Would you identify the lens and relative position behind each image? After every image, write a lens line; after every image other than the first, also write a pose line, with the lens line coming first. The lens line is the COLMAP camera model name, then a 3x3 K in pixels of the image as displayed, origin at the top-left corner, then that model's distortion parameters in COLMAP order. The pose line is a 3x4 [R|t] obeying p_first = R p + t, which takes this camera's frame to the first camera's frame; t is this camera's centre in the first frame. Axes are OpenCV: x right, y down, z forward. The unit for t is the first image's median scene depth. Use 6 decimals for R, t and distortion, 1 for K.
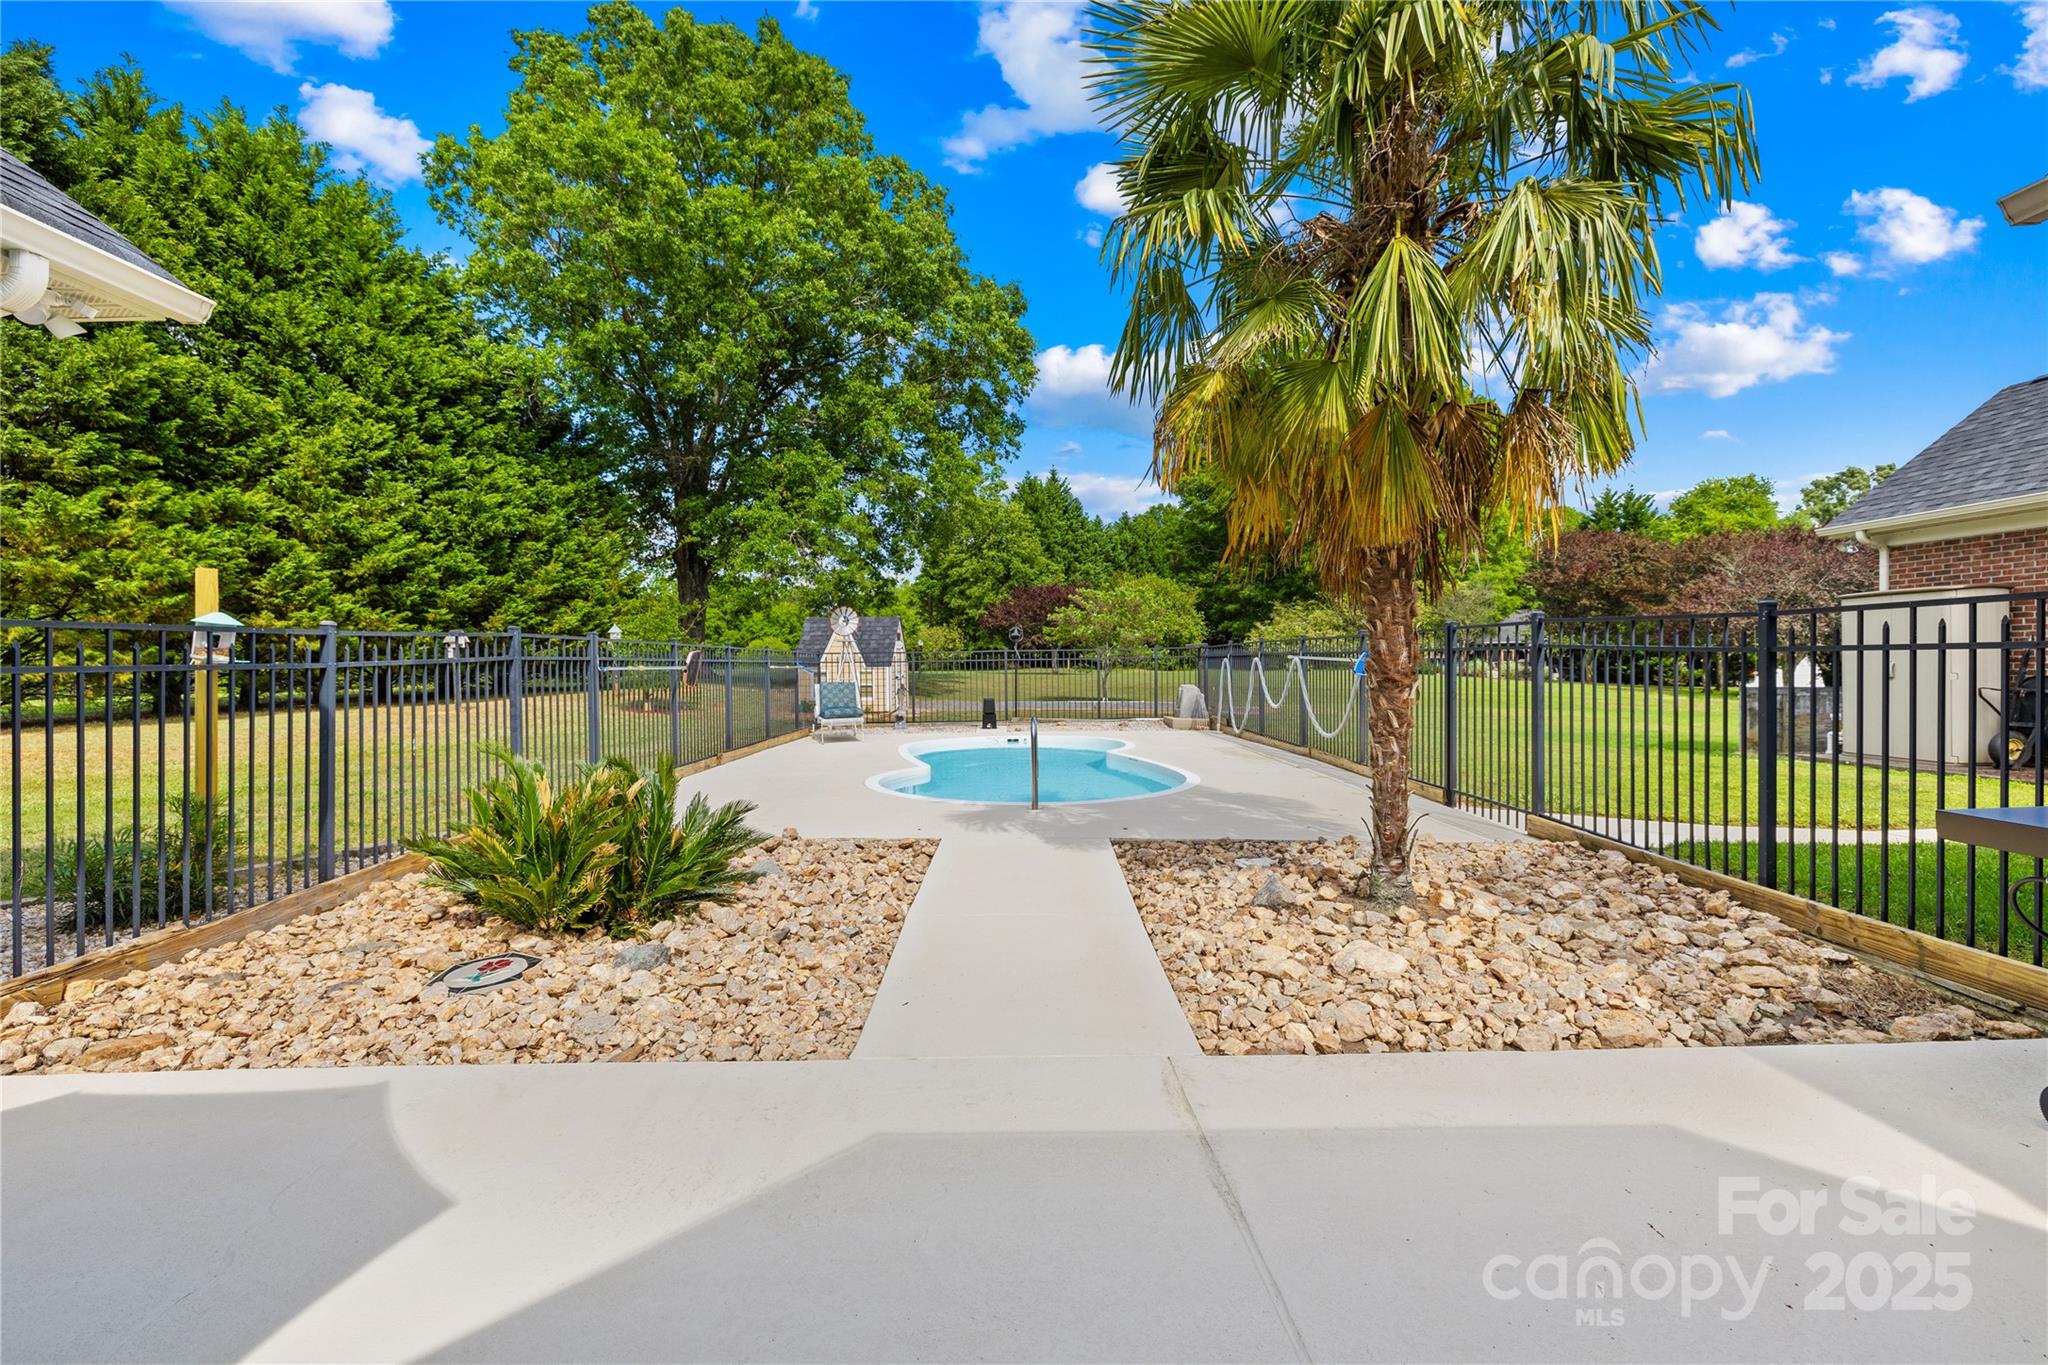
lens RADIAL K [[868.9, 0, 1006.9], [0, 868.9, 665.3], [0, 0, 1]] dist [-0.000127, -0.000135]
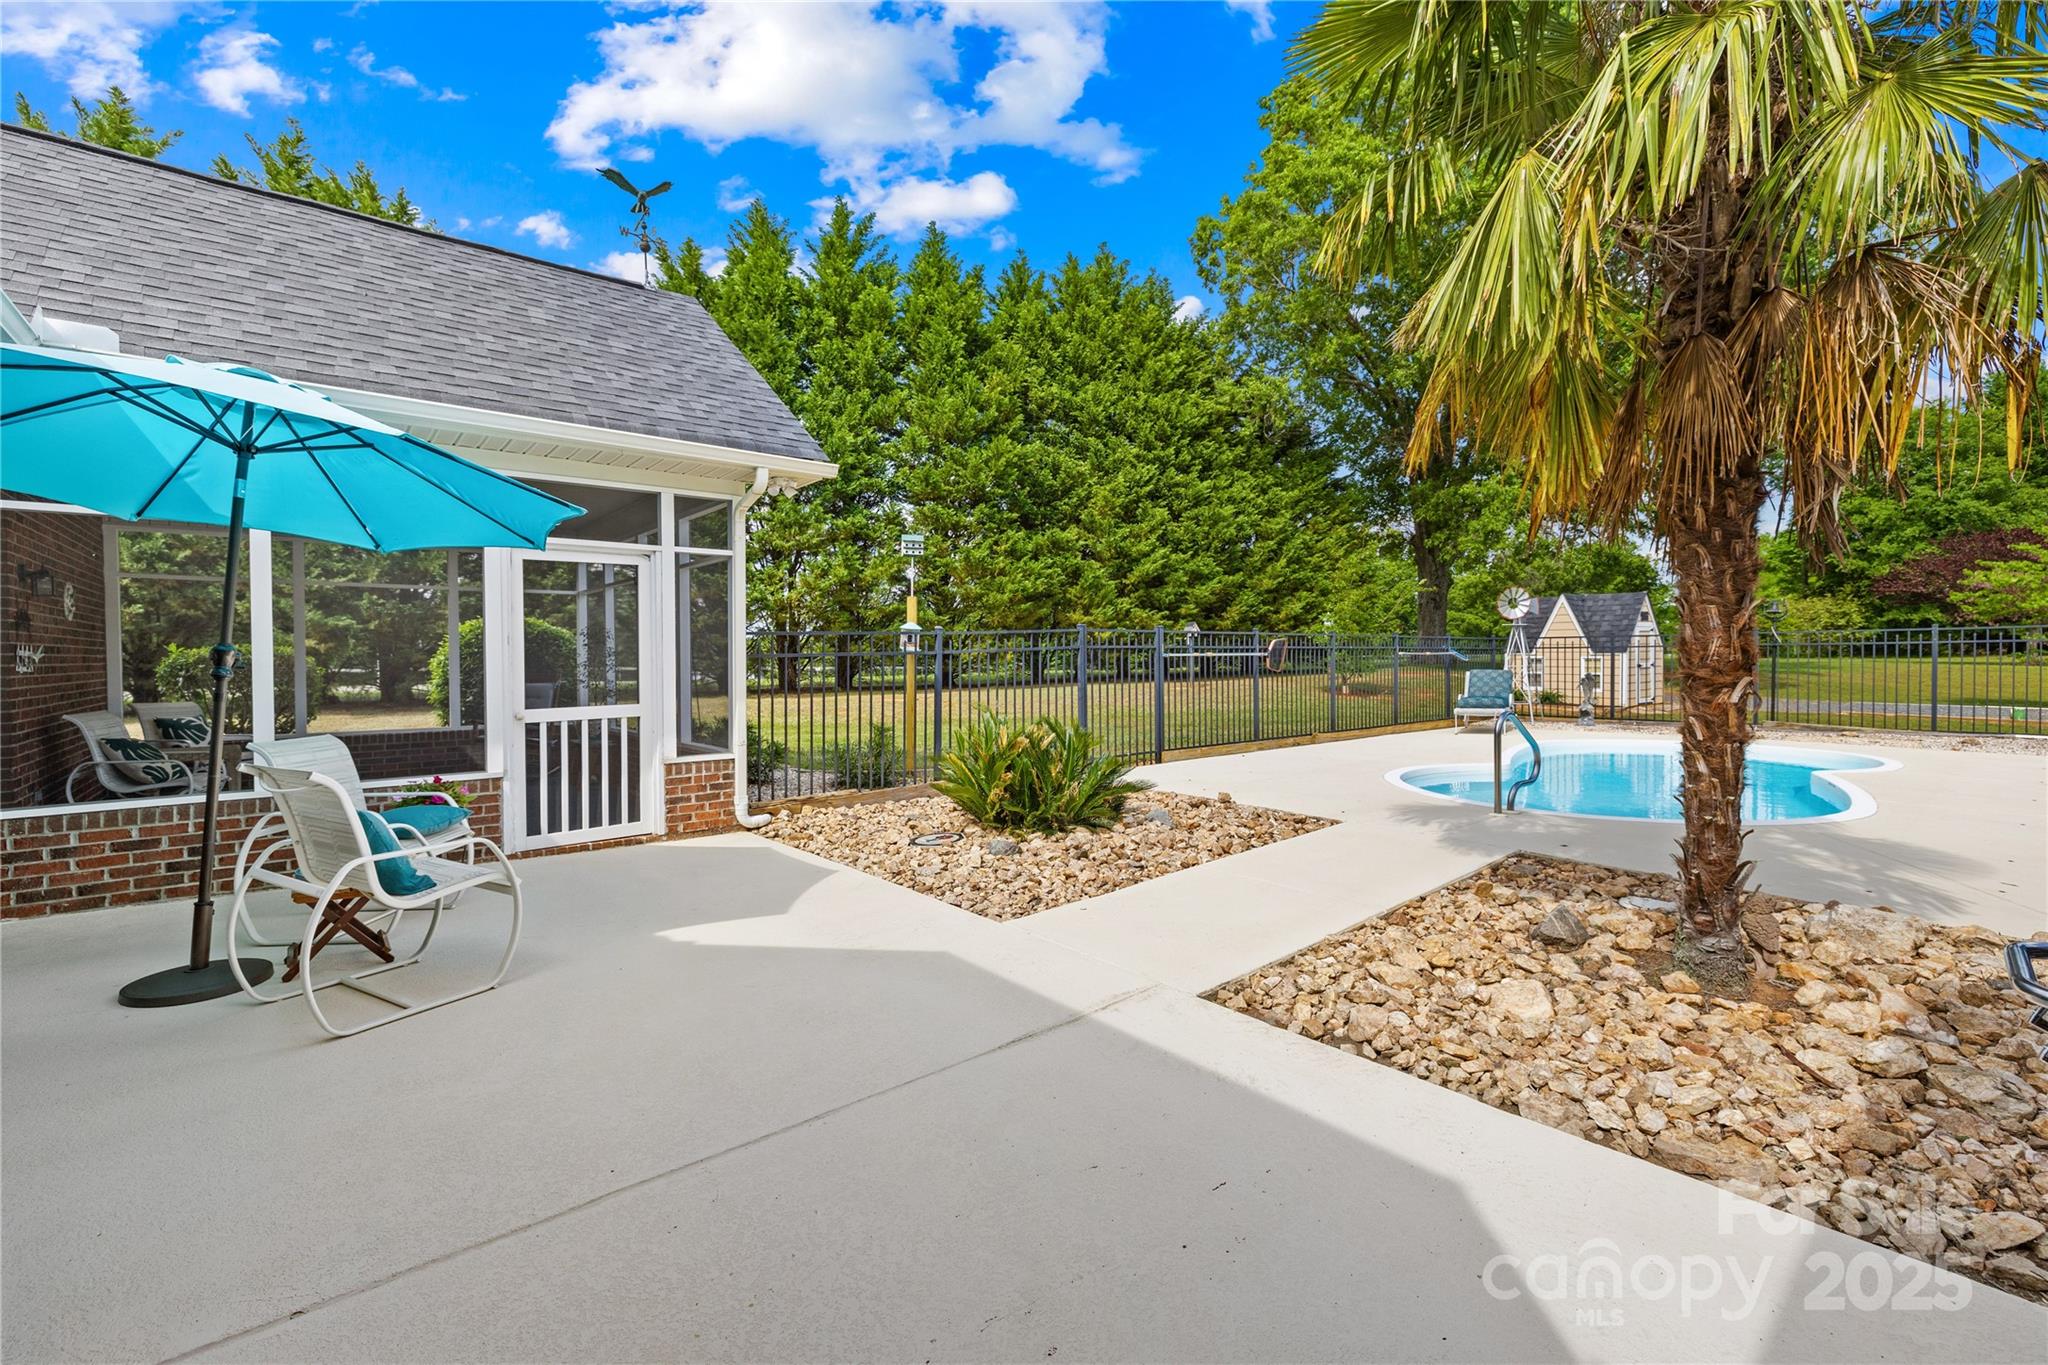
lens RADIAL K [[868.9, 0, 1017.9], [0, 868.9, 647.1], [0, 0, 1]] dist [-0.000127, -0.000135]
pose [[0.640129, -0.000201, -0.768268, 0.156549], [-0.001687, 0.999997, -0.001666, -0.001849], [0.768266, 0.002363, 0.640127, 0.012431]]
